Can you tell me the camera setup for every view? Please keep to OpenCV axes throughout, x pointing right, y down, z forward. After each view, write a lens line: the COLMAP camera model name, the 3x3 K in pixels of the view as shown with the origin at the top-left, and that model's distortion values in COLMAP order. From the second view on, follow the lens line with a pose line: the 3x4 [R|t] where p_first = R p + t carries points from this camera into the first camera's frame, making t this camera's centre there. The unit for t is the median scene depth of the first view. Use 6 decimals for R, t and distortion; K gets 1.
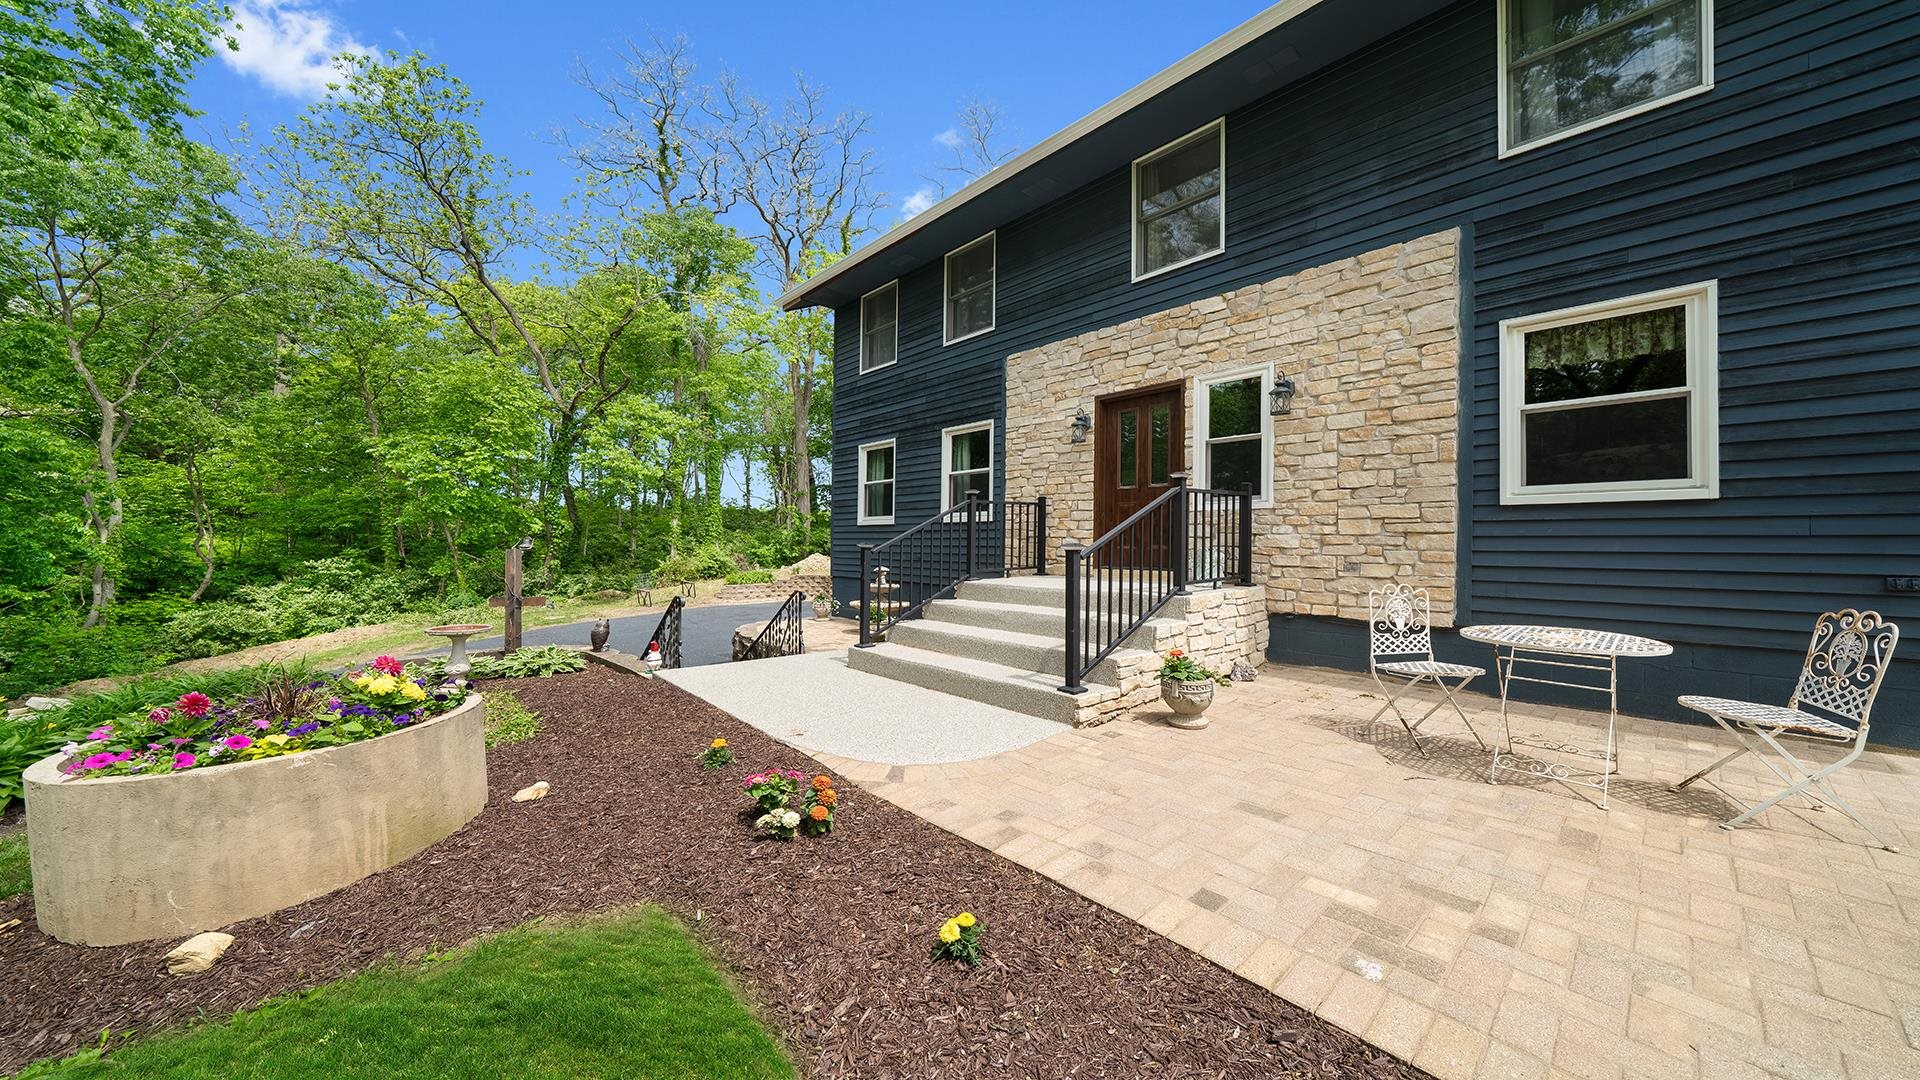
lens RADIAL K [[650.7, 0, 968.7], [0, 650.7, 538.1], [0, 0, 1]] dist [-0.007957, -0.000032]
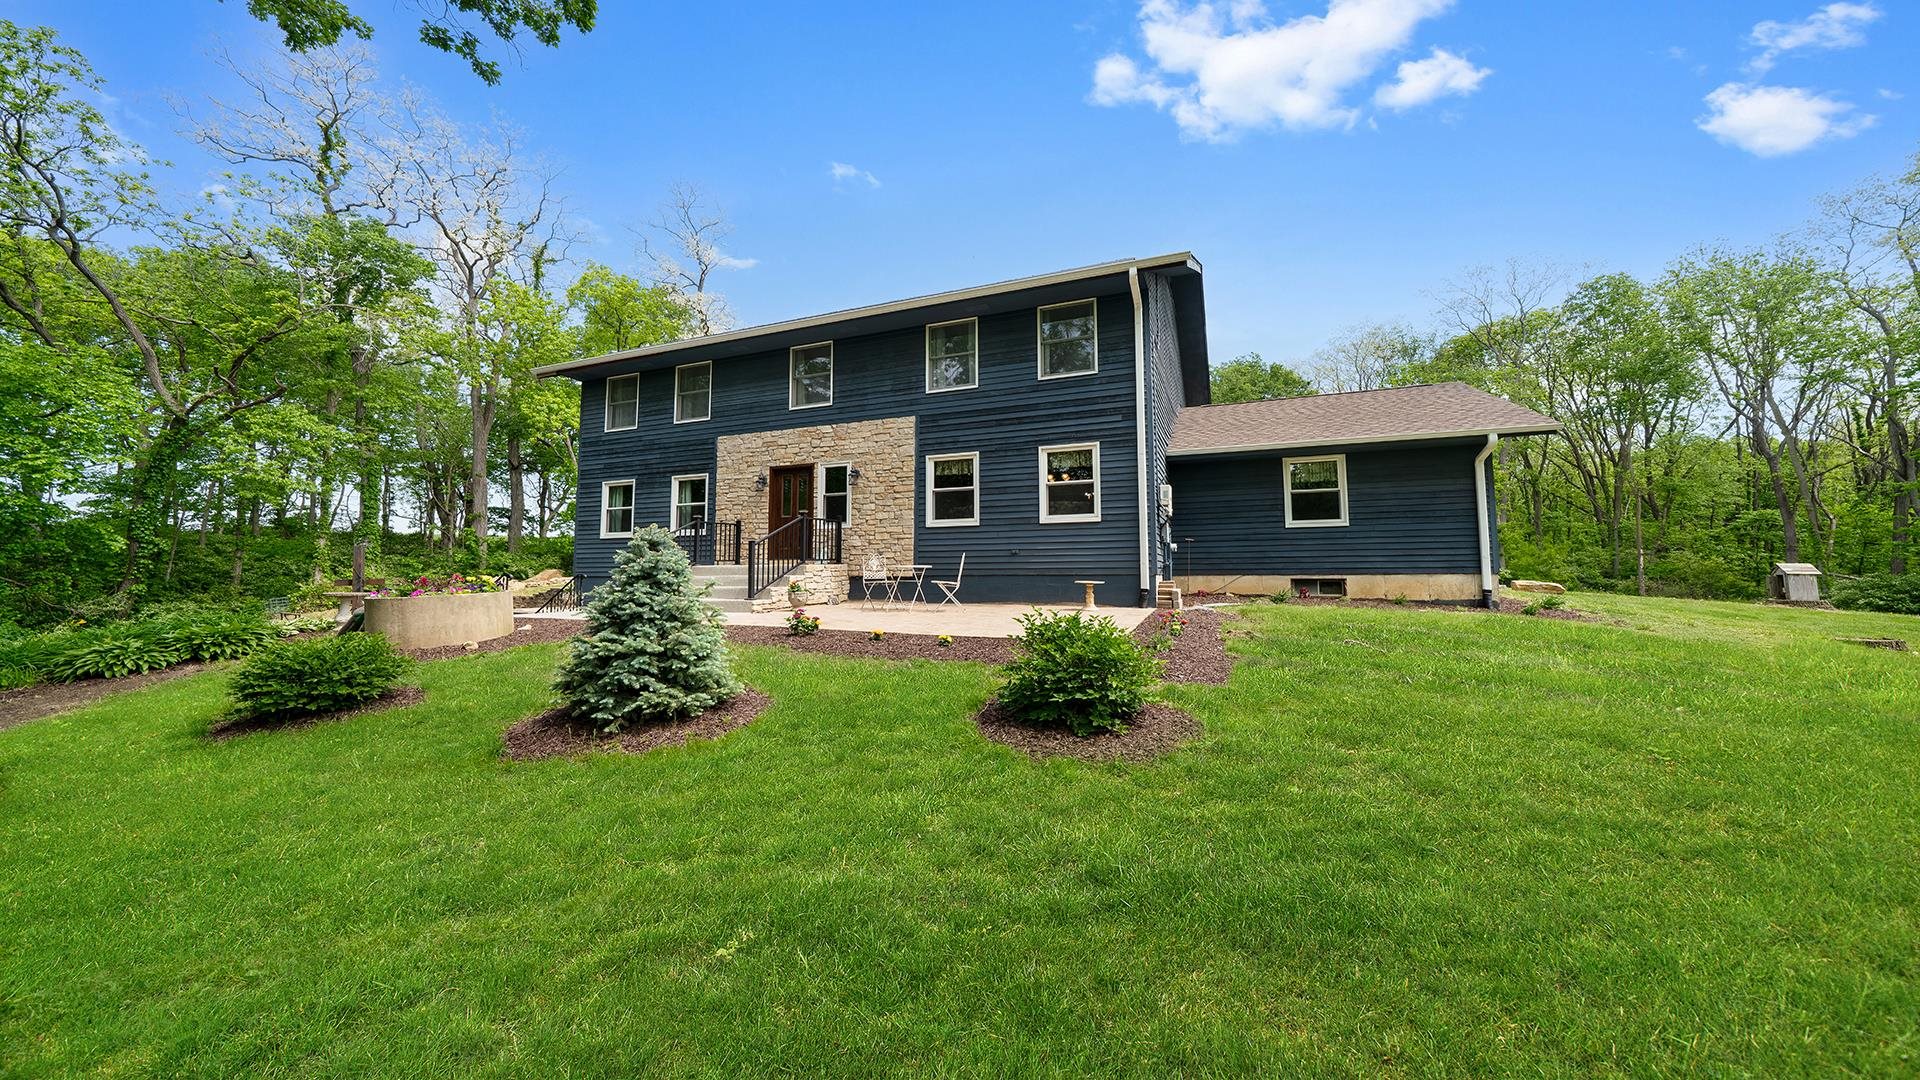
lens RADIAL K [[650.7, 0, 968.7], [0, 650.7, 538.1], [0, 0, 1]] dist [-0.007957, -0.000032]
pose [[0.900120, 0.014642, 0.435396, -0.104089], [0.006336, 0.998889, -0.046692, 0.079133], [-0.435596, 0.044787, 0.899027, -0.960213]]
